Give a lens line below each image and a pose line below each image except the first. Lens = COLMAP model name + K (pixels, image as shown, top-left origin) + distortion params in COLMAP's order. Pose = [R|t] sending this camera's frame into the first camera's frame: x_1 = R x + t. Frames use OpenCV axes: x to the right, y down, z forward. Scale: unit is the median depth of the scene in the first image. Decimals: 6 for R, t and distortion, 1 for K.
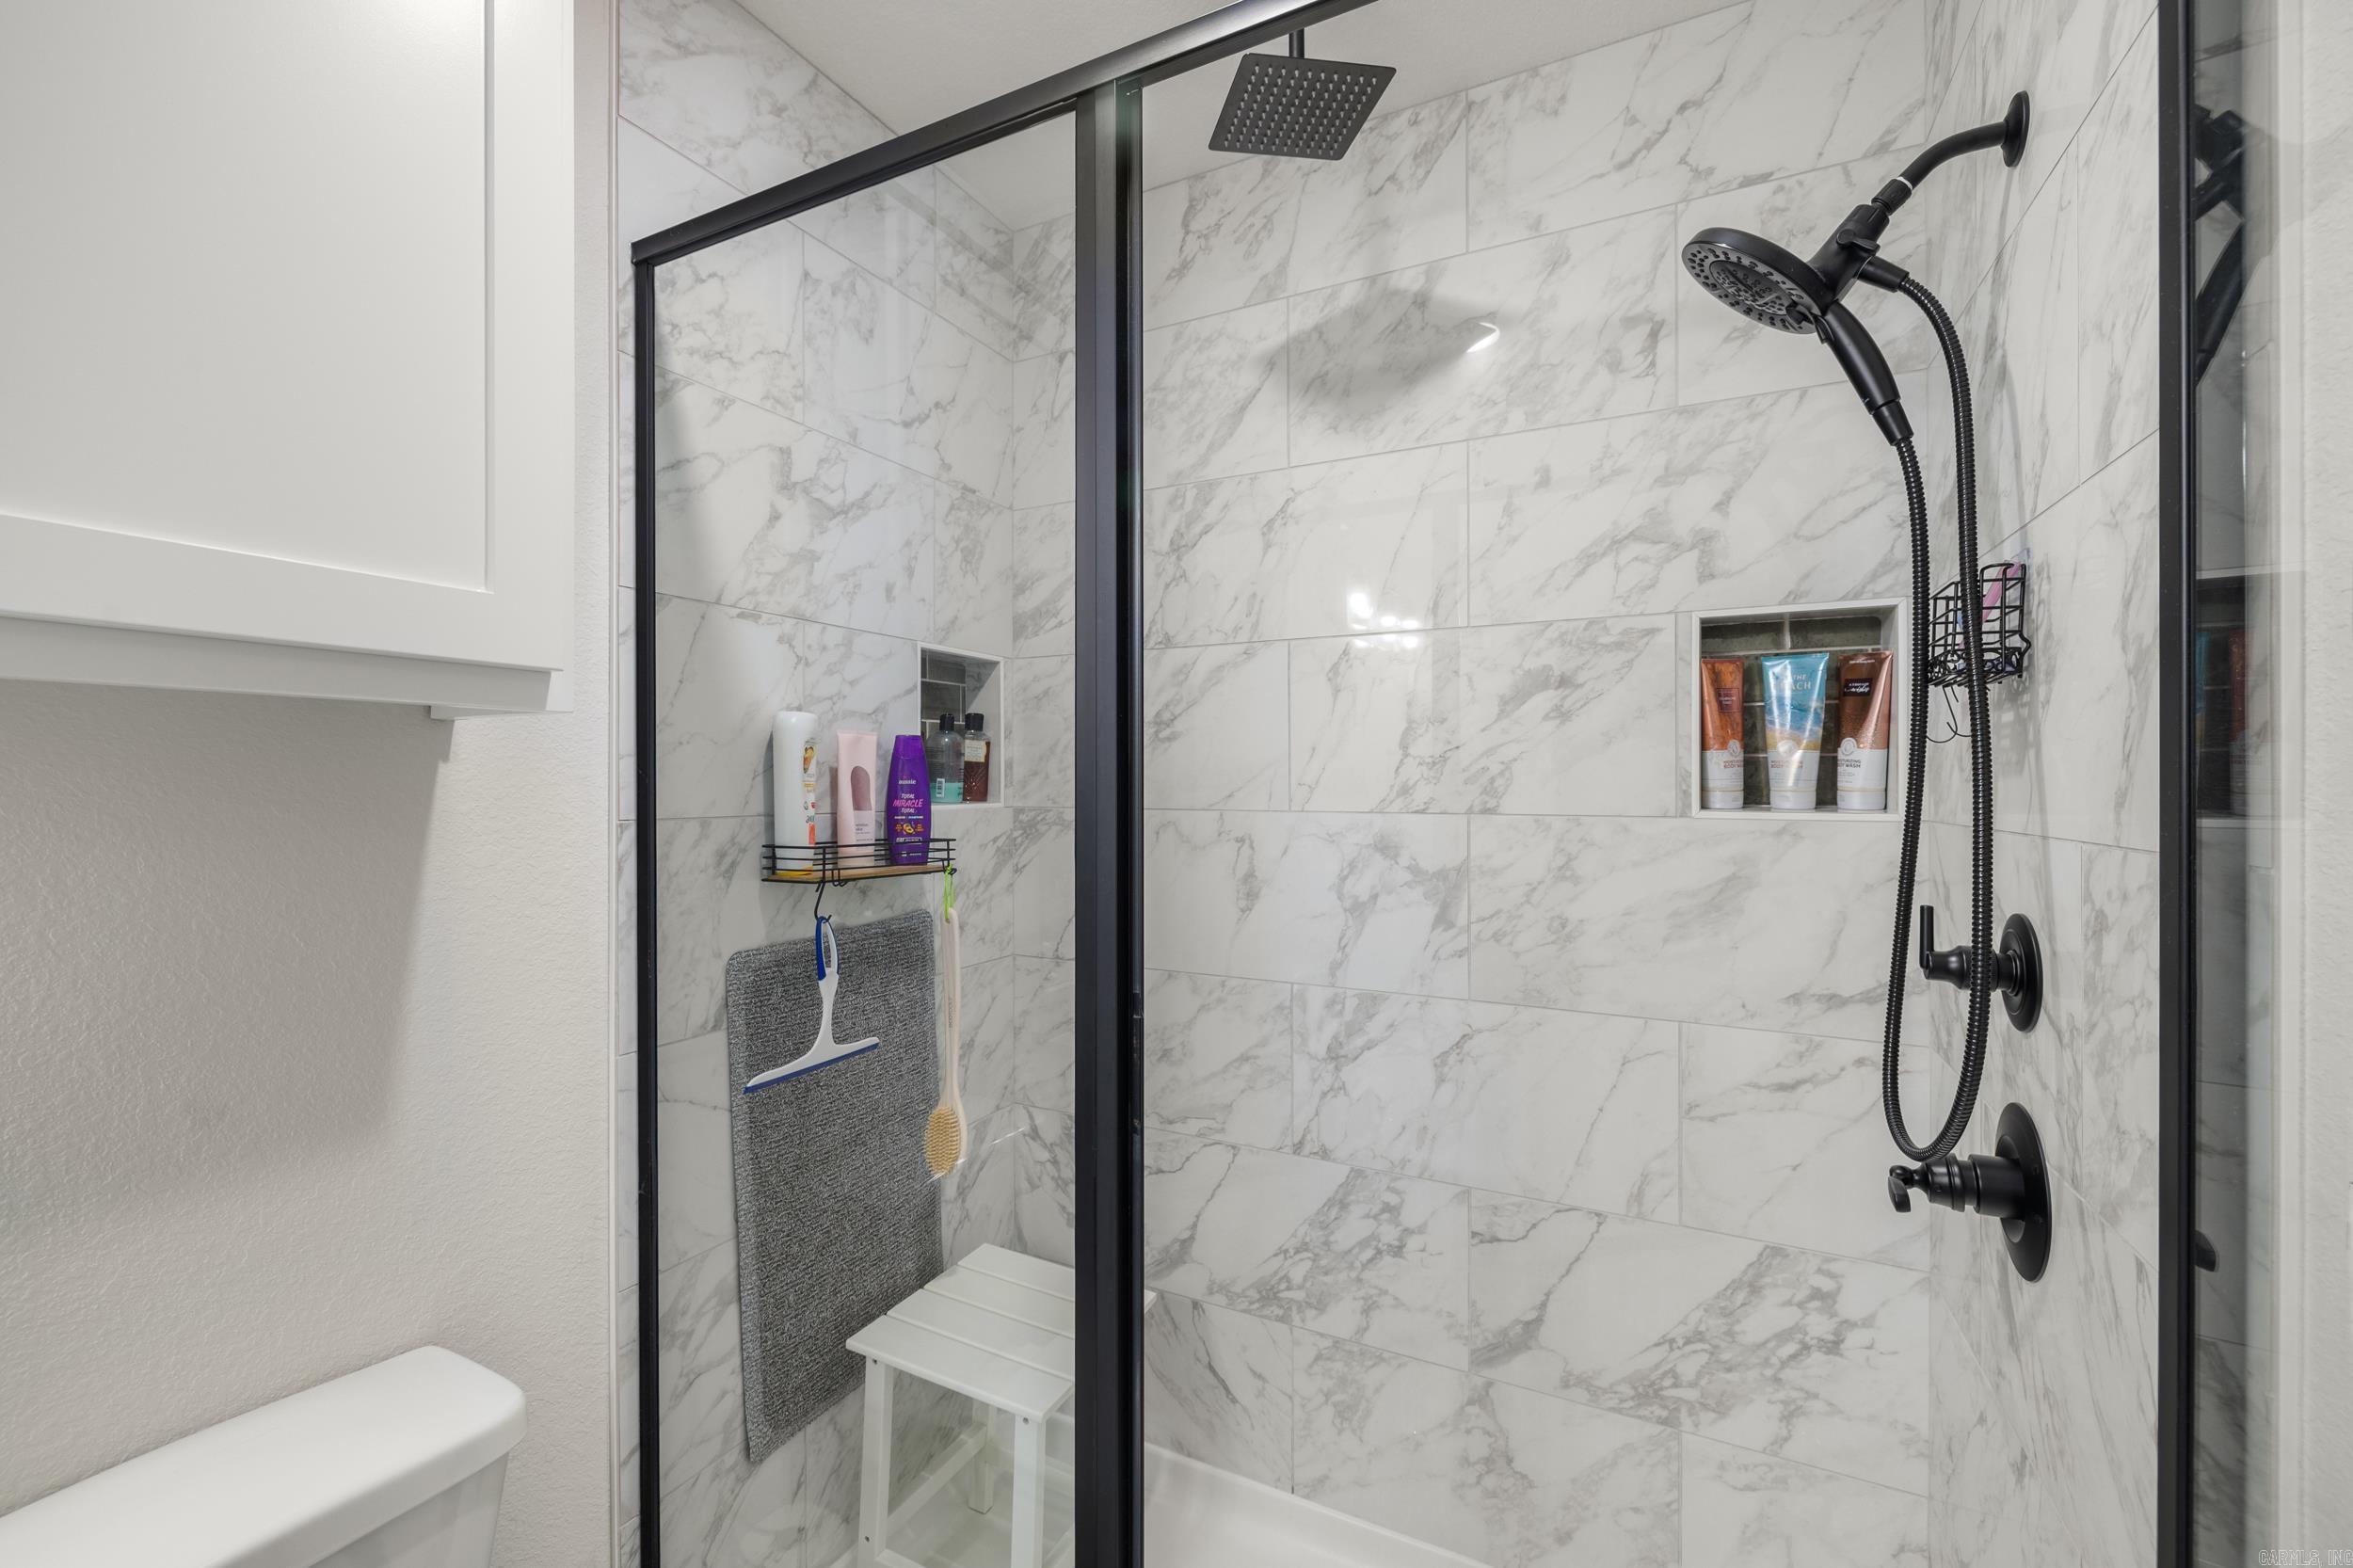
lens RADIAL K [[982.2, 0, 1160.3], [0, 982.2, 773.7], [0, 0, 1]] dist [-0.001103, -0.000330]
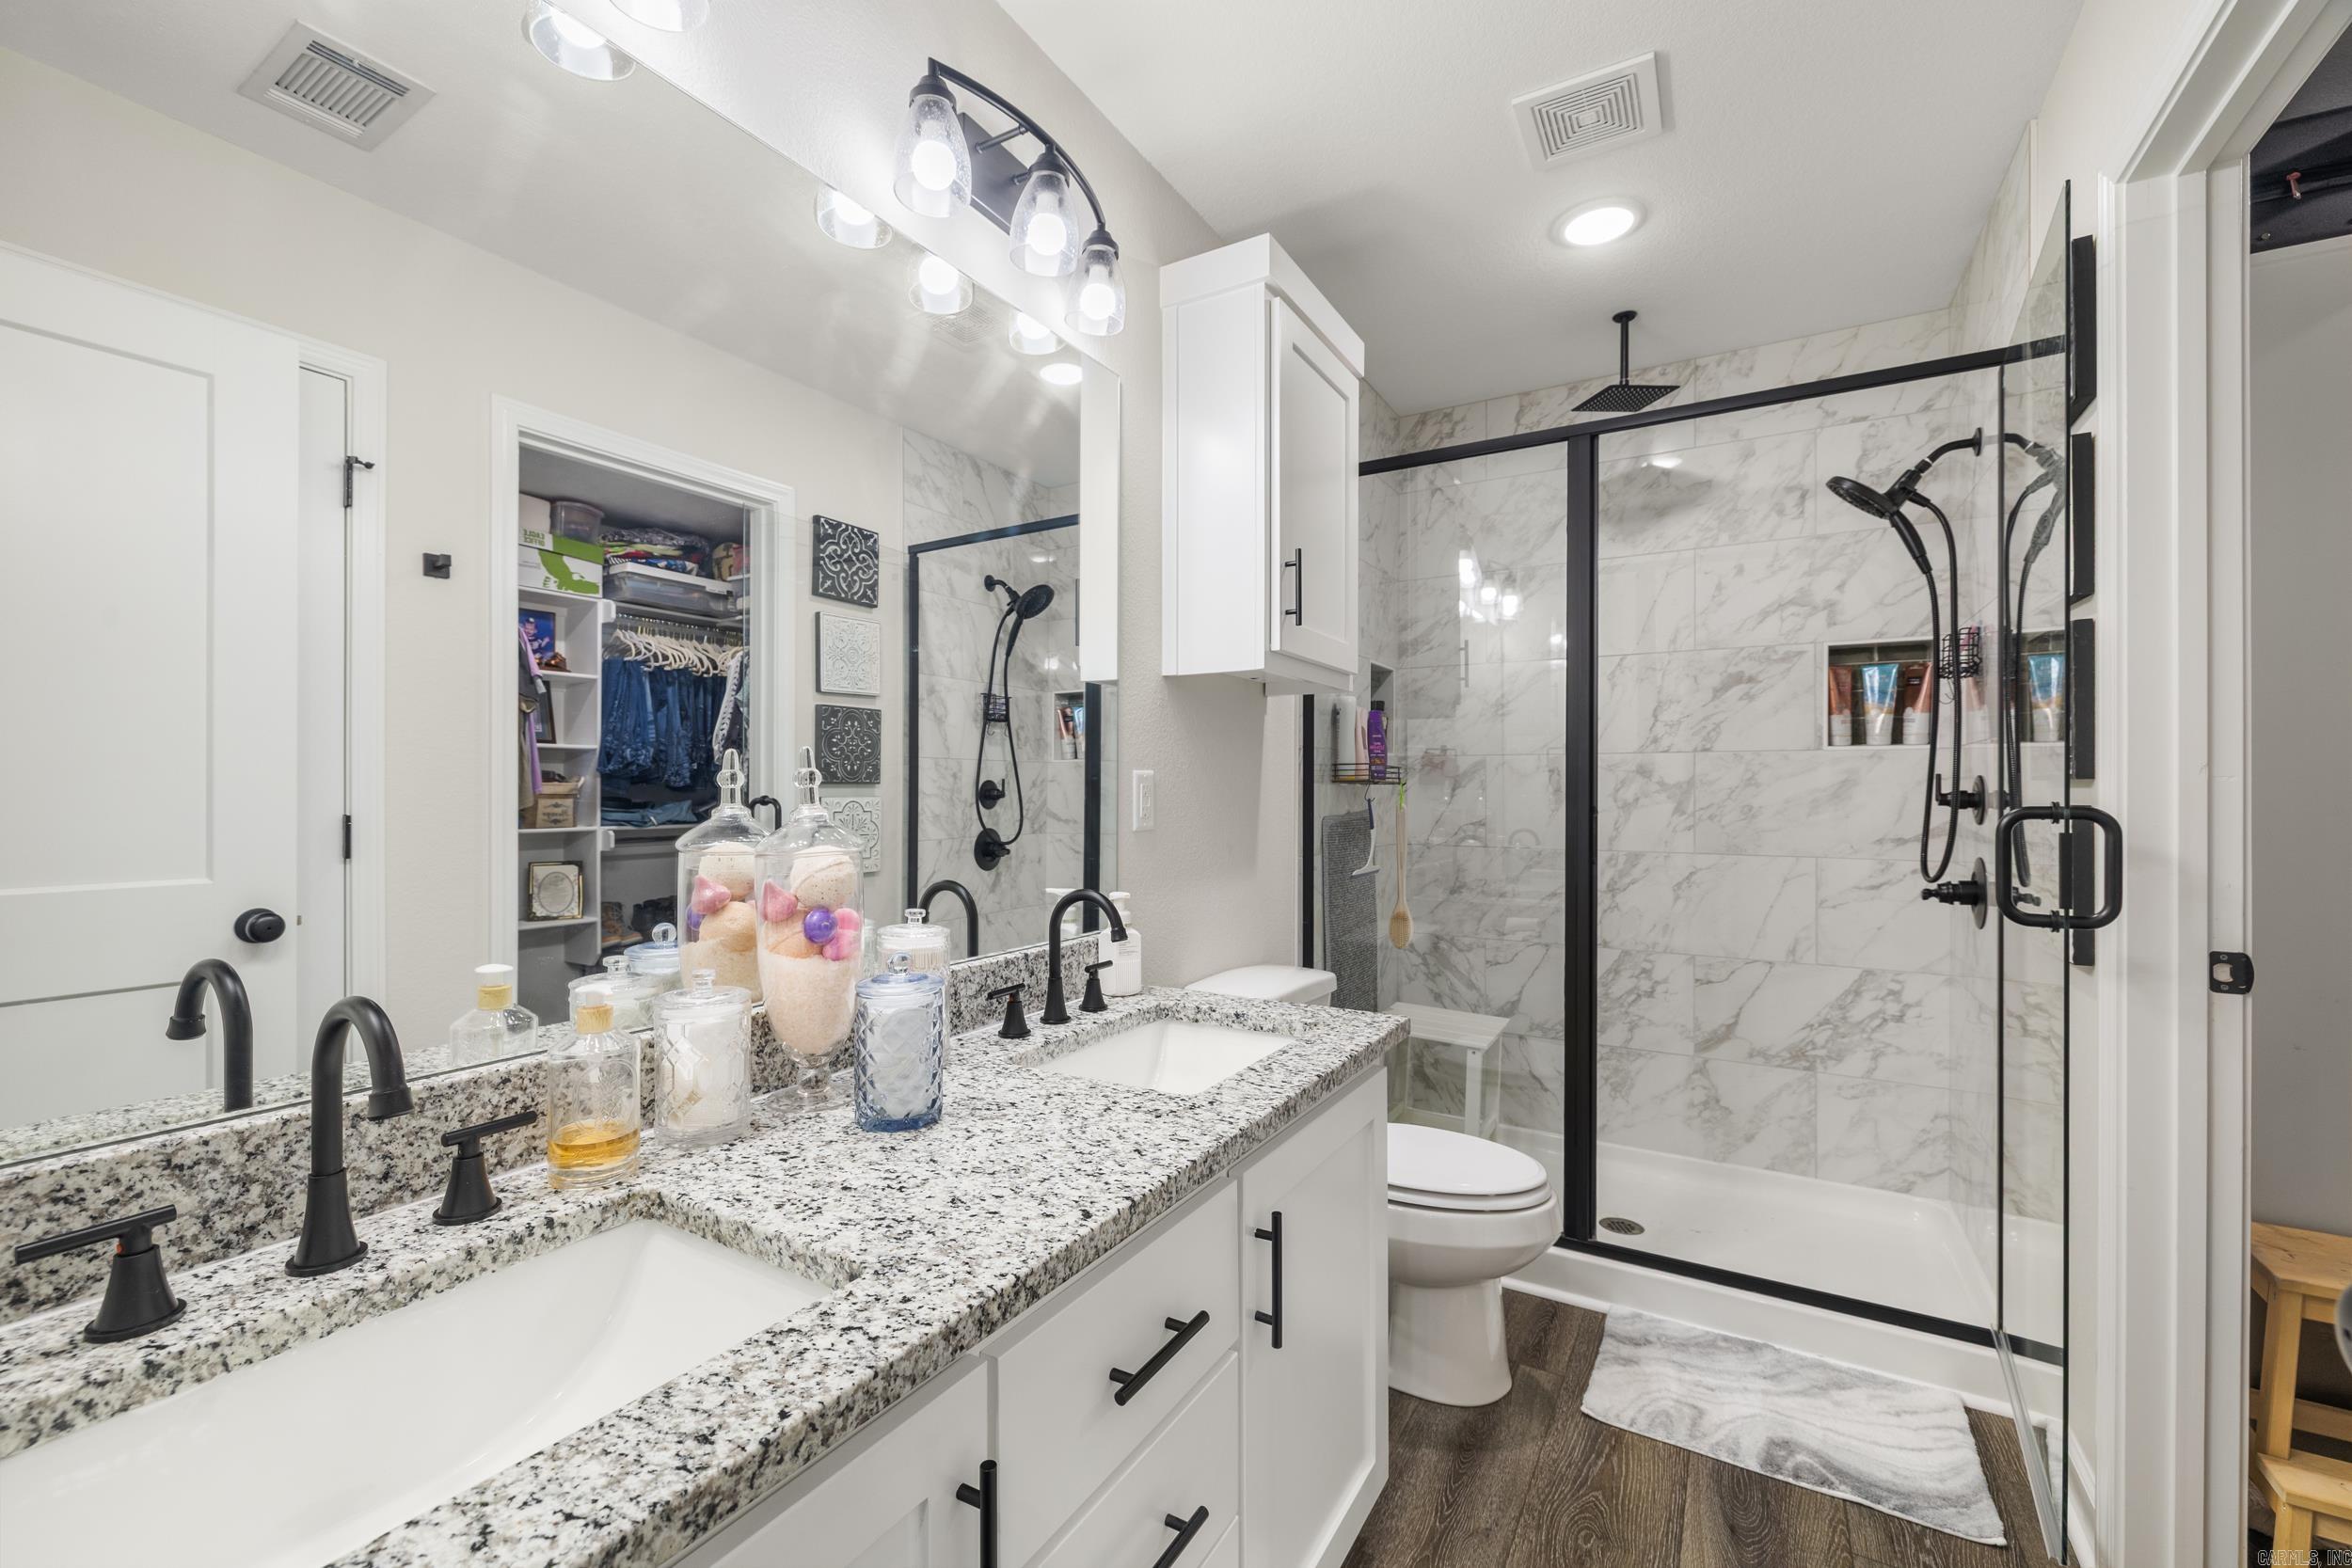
lens RADIAL K [[981.7, 0, 1155.7], [0, 981.7, 781.6], [0, 0, 1]] dist [-0.001103, -0.000330]
pose [[0.997662, 0.003402, -0.068250, -0.612326], [-0.003520, 0.999993, -0.001604, 0.111490], [0.068244, 0.001841, 0.997667, -0.974205]]
